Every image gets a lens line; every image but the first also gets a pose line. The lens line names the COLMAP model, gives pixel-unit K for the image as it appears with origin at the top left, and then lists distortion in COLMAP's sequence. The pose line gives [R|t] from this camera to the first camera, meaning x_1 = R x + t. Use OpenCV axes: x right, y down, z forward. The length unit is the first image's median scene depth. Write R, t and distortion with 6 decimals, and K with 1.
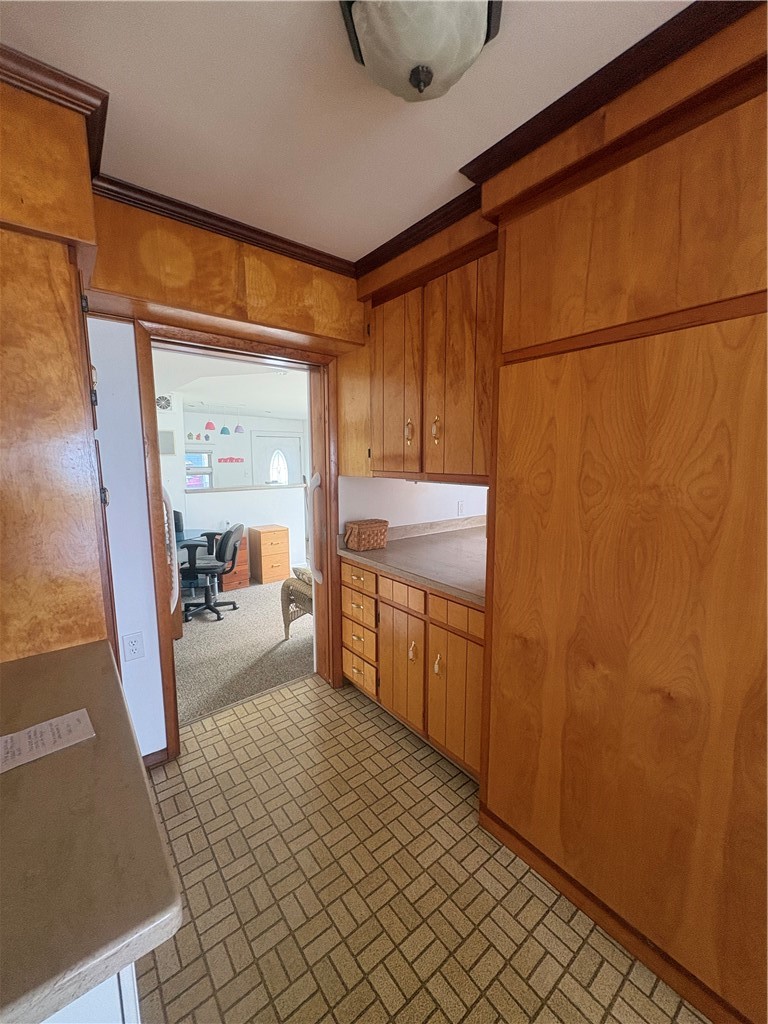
lens RADIAL K [[408.7, 0, 385.2], [0, 408.7, 510.7], [0, 0, 1]] dist [0.000981, 0.000411]
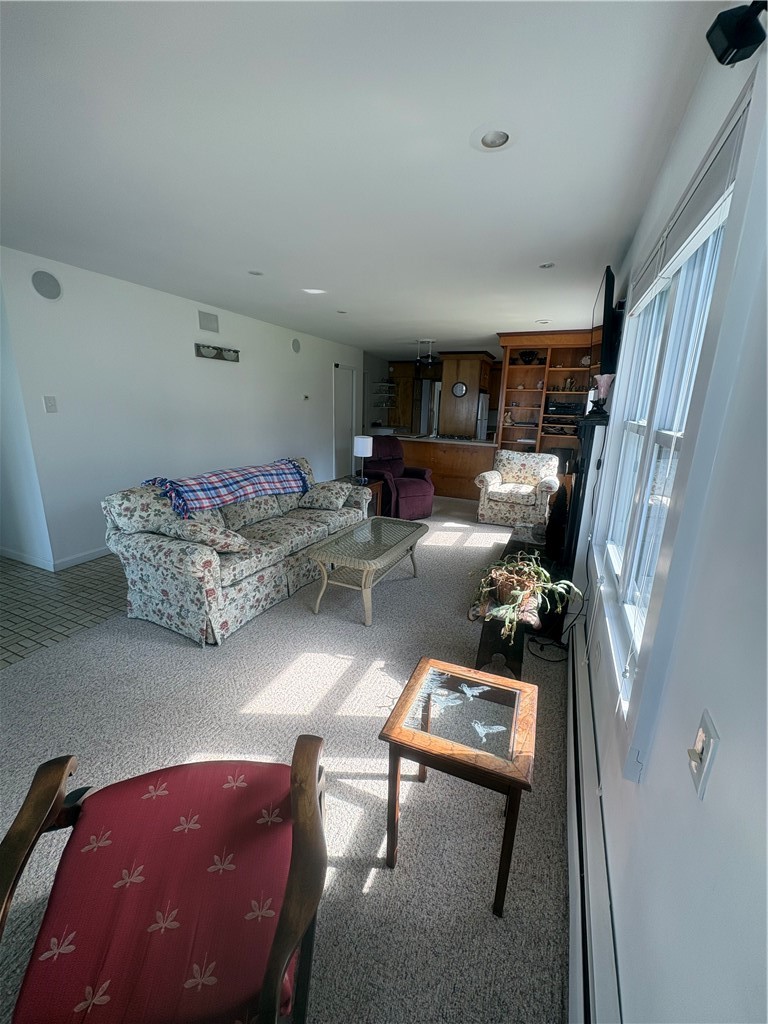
lens RADIAL K [[408.7, 0, 382.9], [0, 408.7, 511.8], [0, 0, 1]] dist [0.000981, 0.000411]
pose [[0.452474, 0.242745, -0.858104, 3.382765], [-0.141815, 0.969581, 0.199502, 0.231803], [0.880430, 0.031422, 0.473135, -1.717447]]
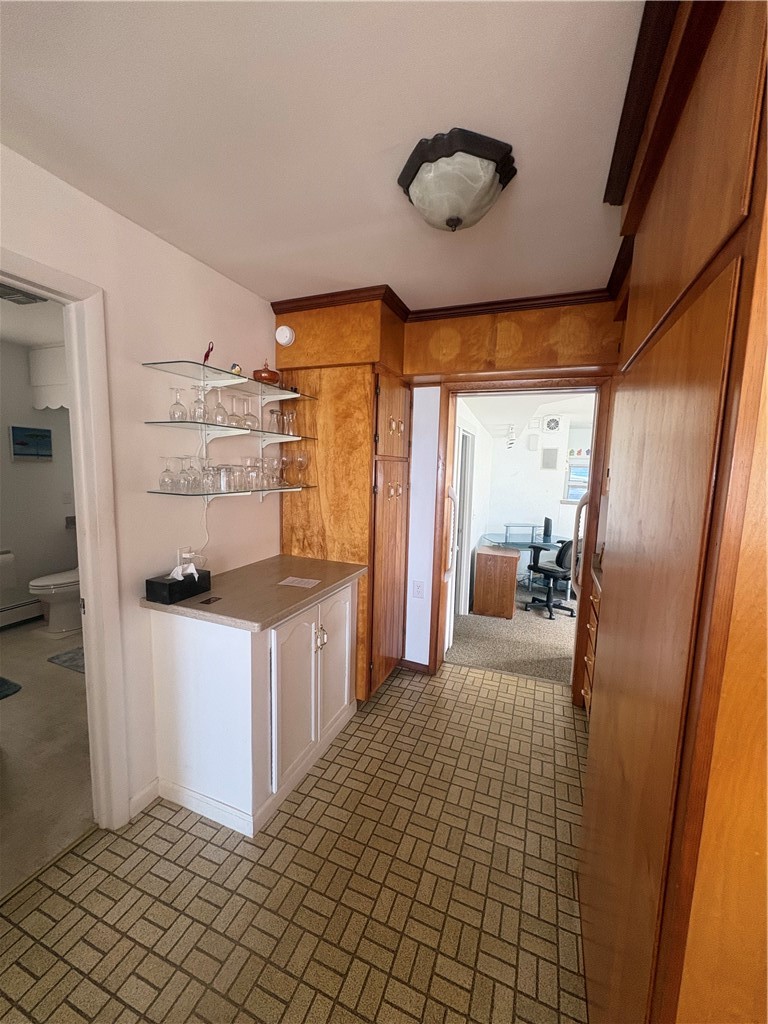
lens RADIAL K [[408.7, 0, 382.8], [0, 408.7, 510.1], [0, 0, 1]] dist [0.000981, 0.000411]
pose [[0.490512, 0.113738, -0.863980, 0.498263], [-0.143231, 0.988485, 0.048812, -0.021137], [0.859583, 0.099806, 0.501155, 0.049545]]
